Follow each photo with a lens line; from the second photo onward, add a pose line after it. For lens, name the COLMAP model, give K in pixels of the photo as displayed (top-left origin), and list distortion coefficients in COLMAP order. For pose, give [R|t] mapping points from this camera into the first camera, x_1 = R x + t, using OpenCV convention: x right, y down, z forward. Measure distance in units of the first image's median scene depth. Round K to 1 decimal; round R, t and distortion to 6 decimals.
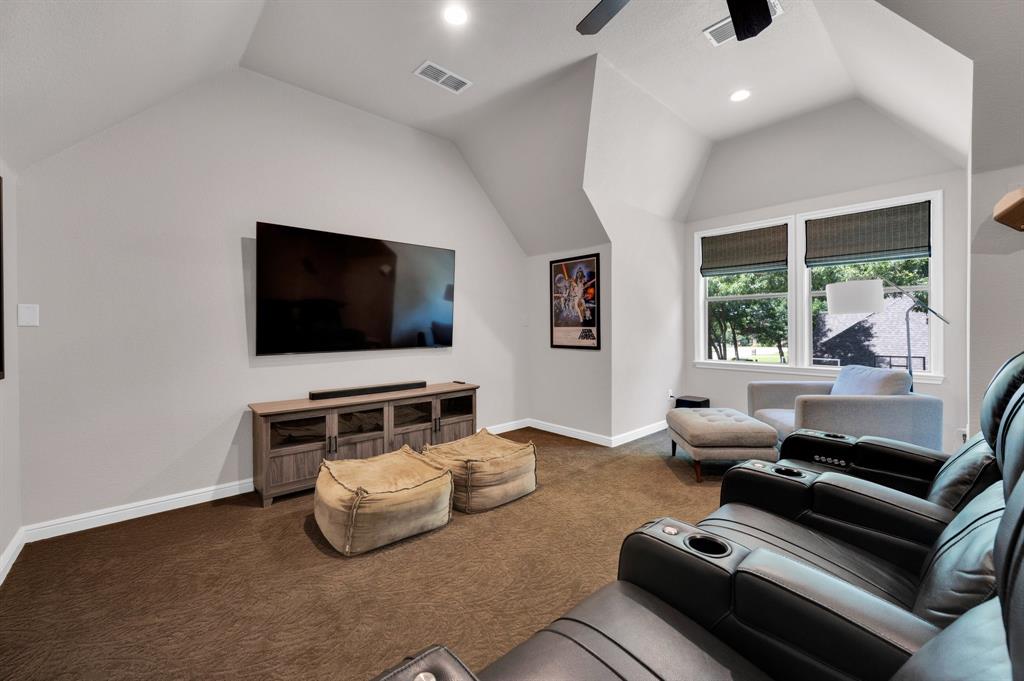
lens RADIAL K [[407.9, 0, 511.4], [0, 407.9, 330.6], [0, 0, 1]] dist [0.002010, 0.000521]
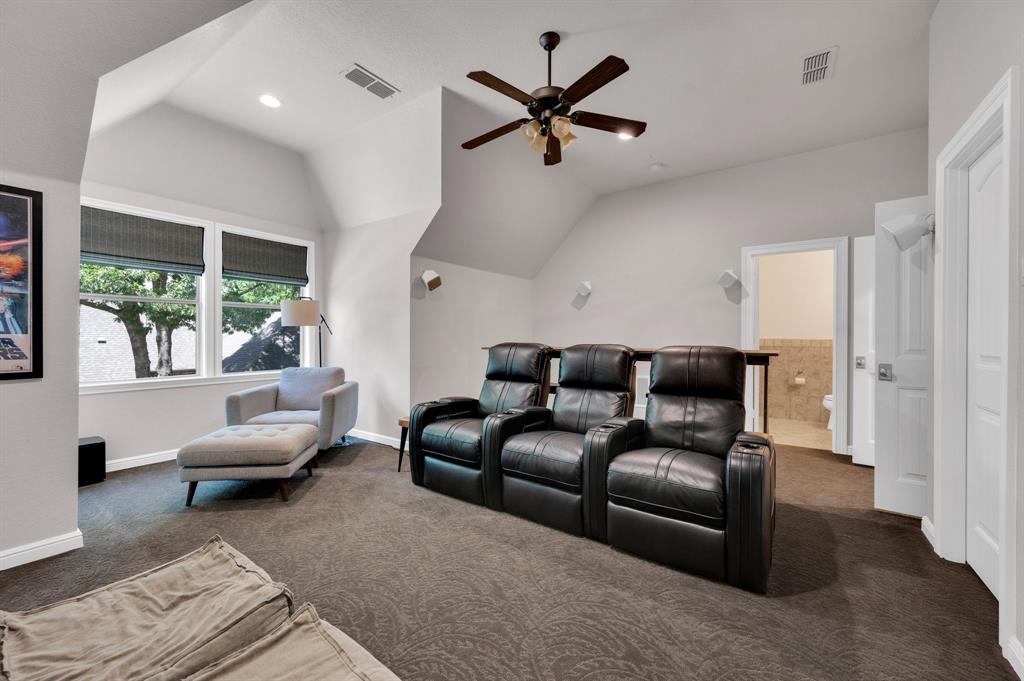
lens RADIAL K [[407.9, 0, 512.0], [0, 407.9, 340.4], [0, 0, 1]] dist [0.002010, 0.000521]
pose [[-0.215392, -0.004018, 0.976519, -0.427209], [0.008401, 0.999947, 0.005968, 0.001279], [-0.976491, 0.009490, -0.215347, 0.522026]]
